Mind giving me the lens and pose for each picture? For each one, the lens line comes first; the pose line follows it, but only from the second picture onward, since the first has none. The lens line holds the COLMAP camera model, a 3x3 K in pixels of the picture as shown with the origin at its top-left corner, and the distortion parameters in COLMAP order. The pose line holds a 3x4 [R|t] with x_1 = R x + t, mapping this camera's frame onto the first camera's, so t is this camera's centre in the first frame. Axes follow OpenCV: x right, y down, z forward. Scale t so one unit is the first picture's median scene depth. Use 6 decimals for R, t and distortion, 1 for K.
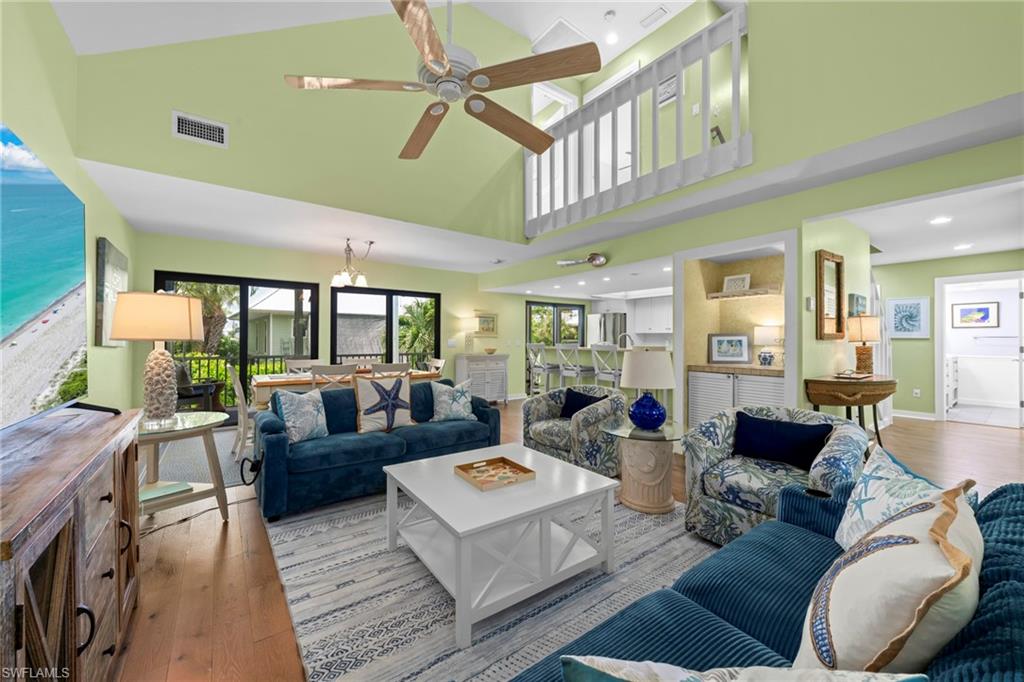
lens RADIAL K [[393.0, 0, 510.9], [0, 393.0, 338.6], [0, 0, 1]] dist [0.000092, -0.000106]
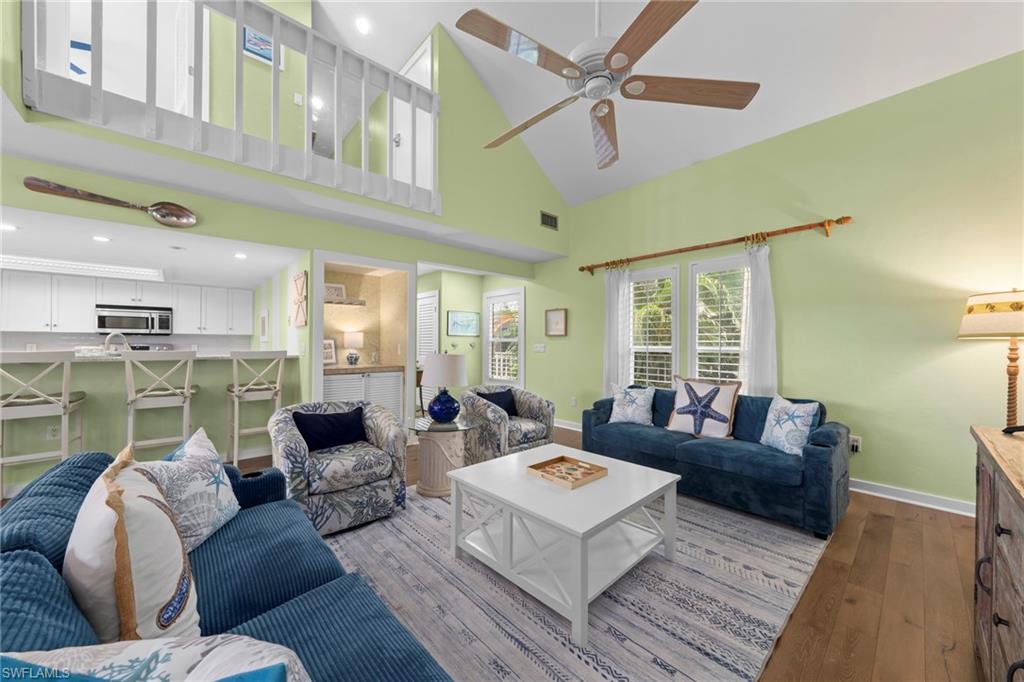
lens RADIAL K [[370.1, 0, 511.1], [0, 370.1, 343.3], [0, 0, 1]] dist [-0.000892, -0.000097]
pose [[-0.094640, 0.000259, 0.995512, -0.560367], [-0.004898, 0.999988, -0.000725, 0.001494], [-0.995500, -0.004944, -0.094637, 0.692811]]
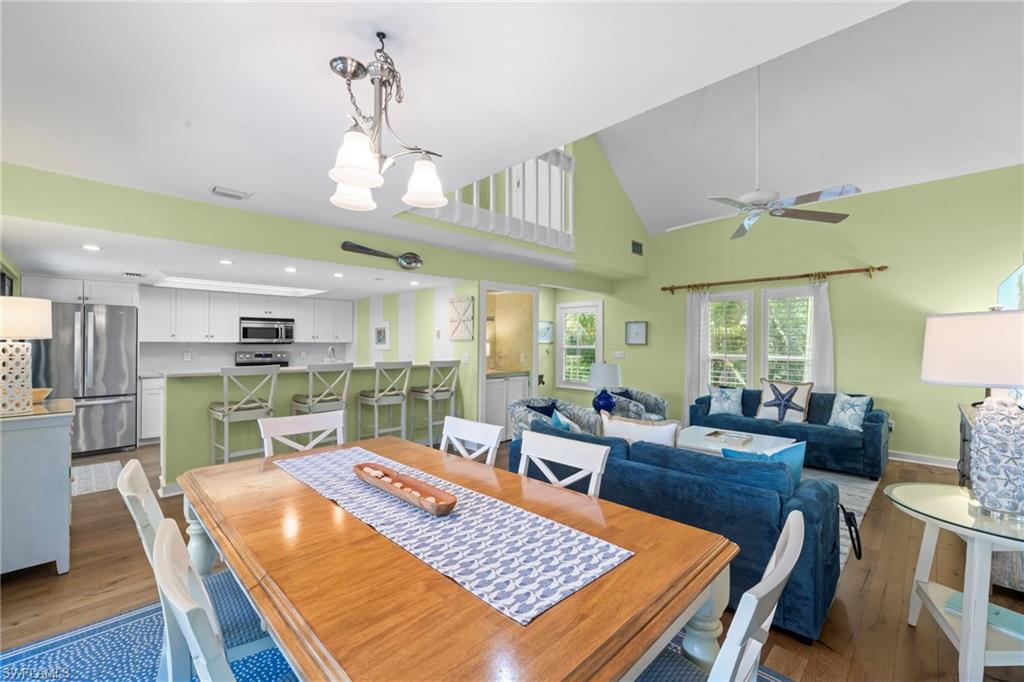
lens RADIAL K [[423.8, 0, 511.2], [0, 423.8, 344.4], [0, 0, 1]] dist [0.001363, 0.000102]
pose [[-0.148498, -0.006228, 0.988893, -0.957720], [-0.005072, 0.999972, 0.005536, -0.037988], [-0.988900, -0.004194, -0.148526, 1.231431]]
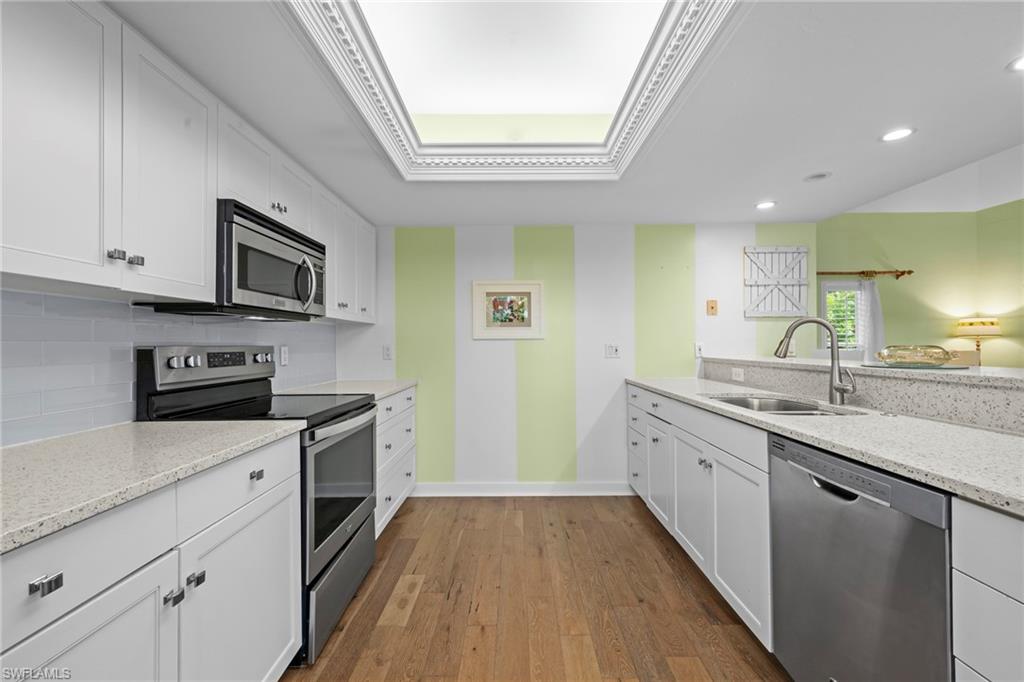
lens RADIAL K [[422.3, 0, 513.9], [0, 422.3, 338.7], [0, 0, 1]] dist [-0.000299, -0.000100]
pose [[-0.803999, 0.010487, 0.594538, 0.456206], [0.003874, 0.999916, -0.012398, 0.009073], [-0.594618, -0.007665, -0.803972, 2.211271]]
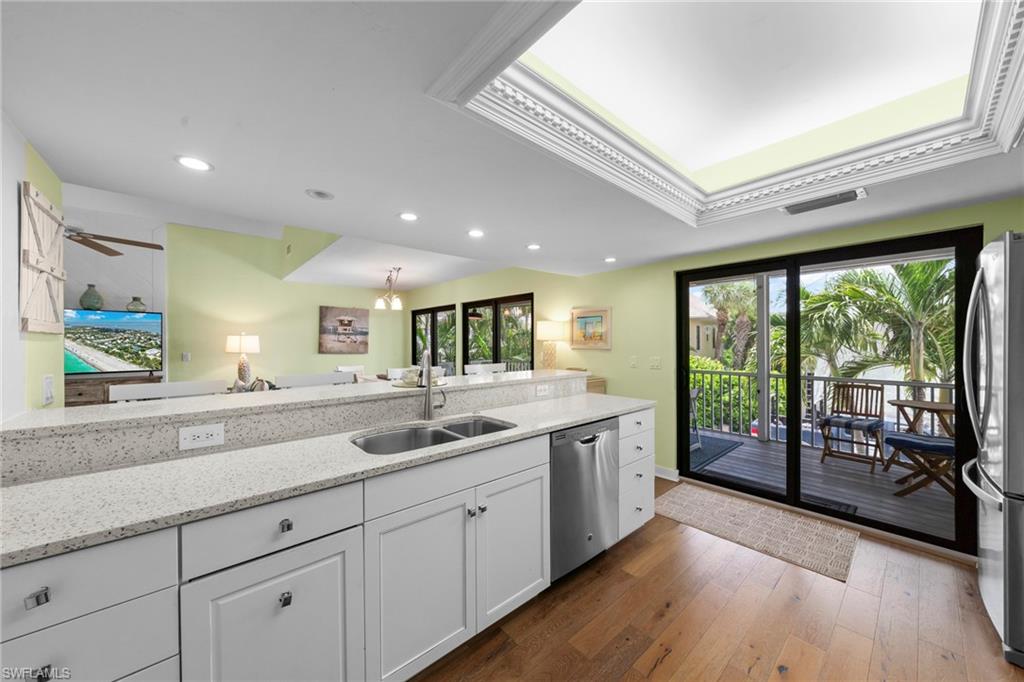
lens RADIAL K [[357.2, 0, 509.7], [0, 357.2, 343.7], [0, 0, 1]] dist [-0.000476, -0.000006]
pose [[0.075272, 0.001050, -0.997162, 0.967800], [0.006879, 0.999975, 0.001572, -0.029236], [0.997139, -0.006977, 0.075263, 1.674703]]
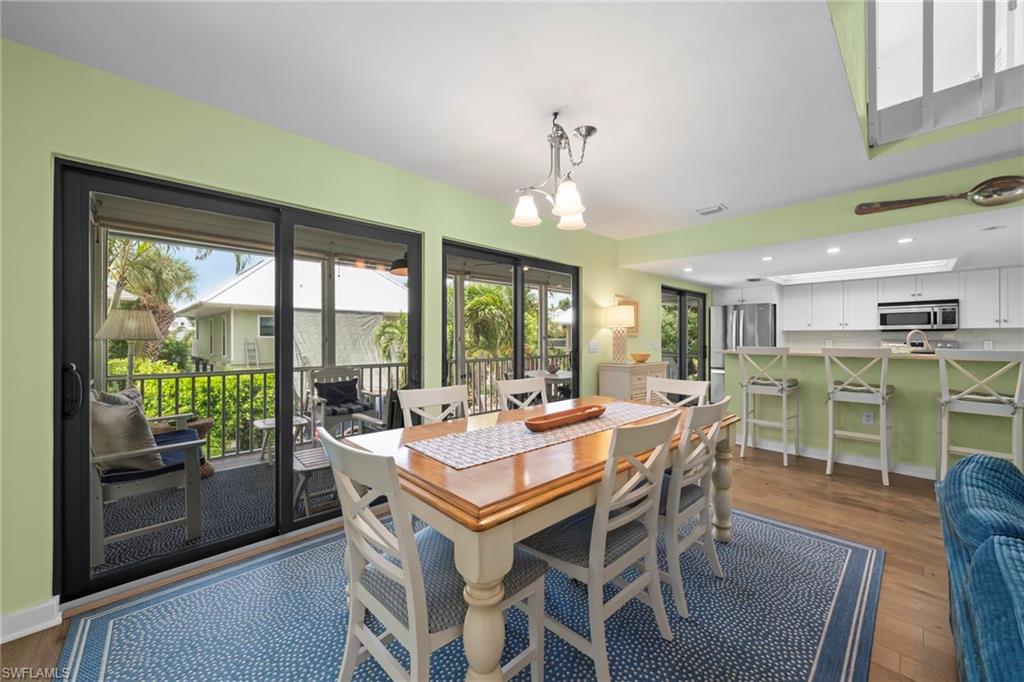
lens RADIAL K [[381.6, 0, 514.4], [0, 381.6, 336.2], [0, 0, 1]] dist [0.001096, 0.000123]
pose [[0.993306, -0.002594, 0.115488, -0.661741], [0.002874, 0.999993, -0.002260, -0.006181], [-0.115481, 0.002577, 0.993306, 0.752287]]
